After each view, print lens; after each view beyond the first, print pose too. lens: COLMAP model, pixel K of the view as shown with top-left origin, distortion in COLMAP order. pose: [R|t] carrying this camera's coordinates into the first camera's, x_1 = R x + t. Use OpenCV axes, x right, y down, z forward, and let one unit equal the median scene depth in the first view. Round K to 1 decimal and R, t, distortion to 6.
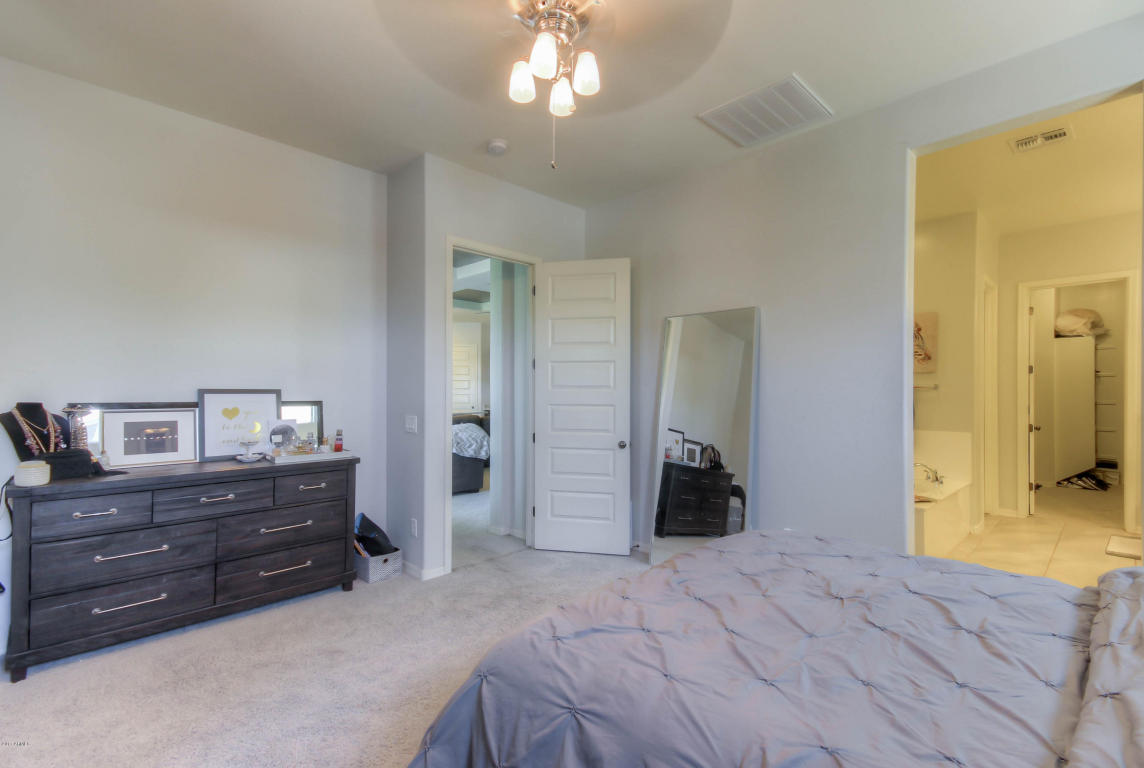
lens RADIAL K [[527.8, 0, 573.2], [0, 527.8, 390.9], [0, 0, 1]] dist [0.033603, -0.002468]
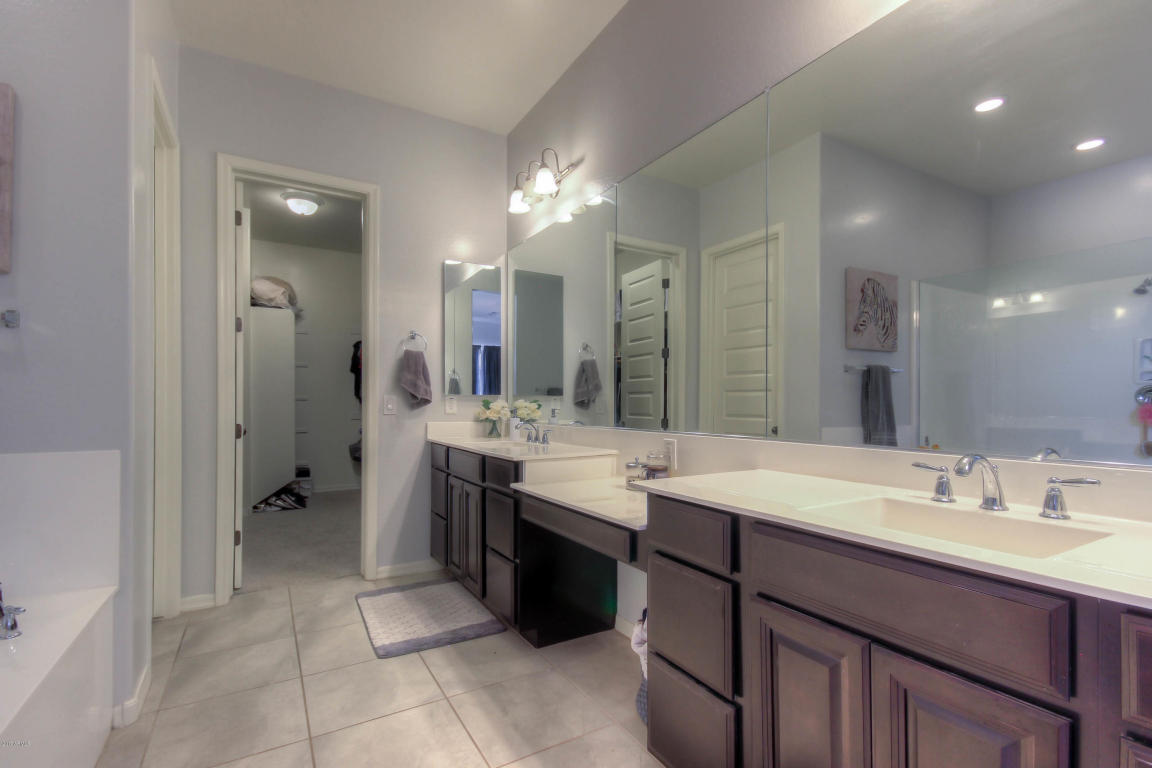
lens RADIAL K [[527.6, 0, 581.6], [0, 527.6, 399.8], [0, 0, 1]] dist [0.002205, -0.002408]
pose [[0.232091, 0.007791, 0.972663, 0.327688], [-0.002536, 0.999969, -0.007405, 0.032645], [-0.972691, -0.000748, 0.232104, 0.432189]]
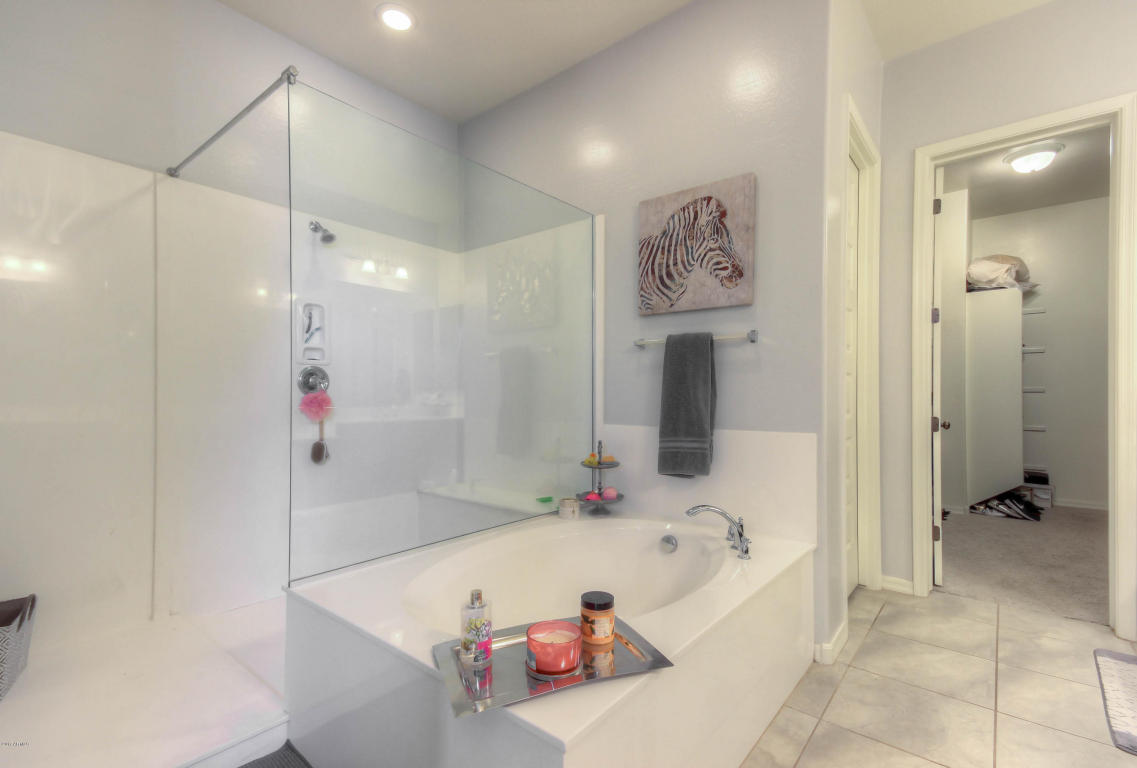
lens RADIAL K [[524.6, 0, 574.8], [0, 524.6, 392.0], [0, 0, 1]] dist [0.033603, -0.002468]
pose [[0.993855, 0.003266, 0.110640, 0.347627], [-0.002876, 0.999989, -0.003677, 0.032341], [-0.110651, 0.003336, 0.993854, 0.412799]]
